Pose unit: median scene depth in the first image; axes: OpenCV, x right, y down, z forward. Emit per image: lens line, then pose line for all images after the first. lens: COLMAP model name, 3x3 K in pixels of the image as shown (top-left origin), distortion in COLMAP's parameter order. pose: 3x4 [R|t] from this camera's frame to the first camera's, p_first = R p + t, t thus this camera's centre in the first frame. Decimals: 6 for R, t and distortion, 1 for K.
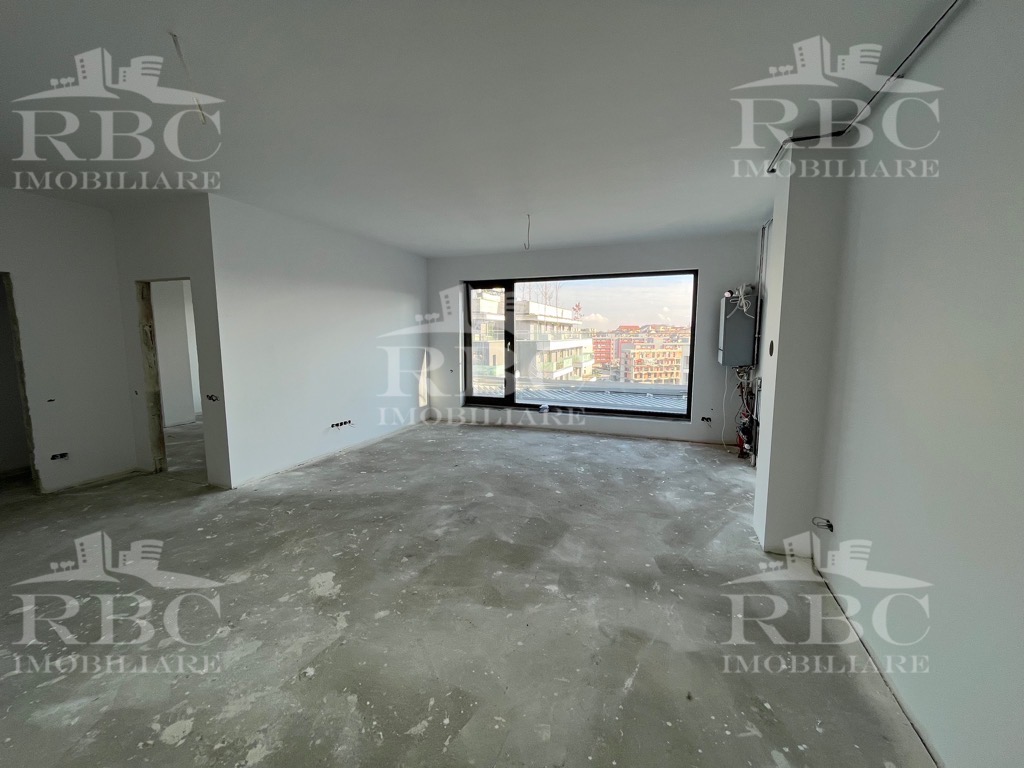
lens RADIAL K [[415.7, 0, 512.6], [0, 415.7, 375.7], [0, 0, 1]] dist [-0.001213, -0.000024]
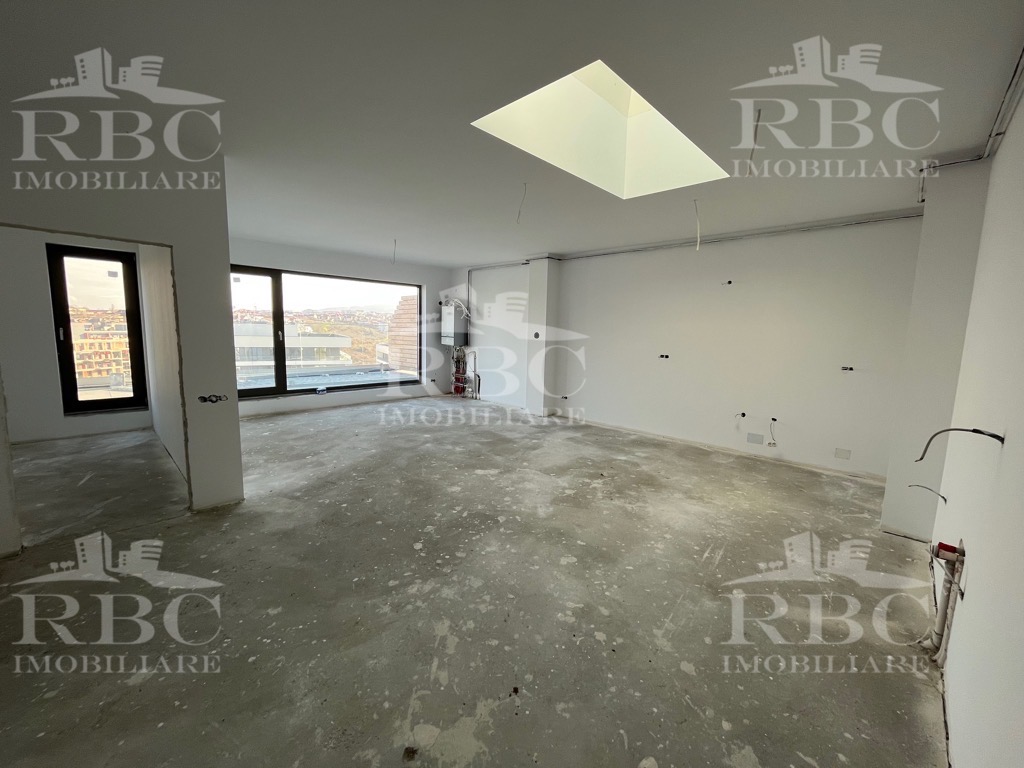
lens RADIAL K [[415.7, 0, 513.2], [0, 415.7, 386.3], [0, 0, 1]] dist [-0.001213, -0.000024]
pose [[0.382759, -0.116301, 0.916499, -0.863460], [0.068343, 0.992891, 0.097453, -0.007808], [-0.921317, 0.025335, 0.387986, 0.092818]]
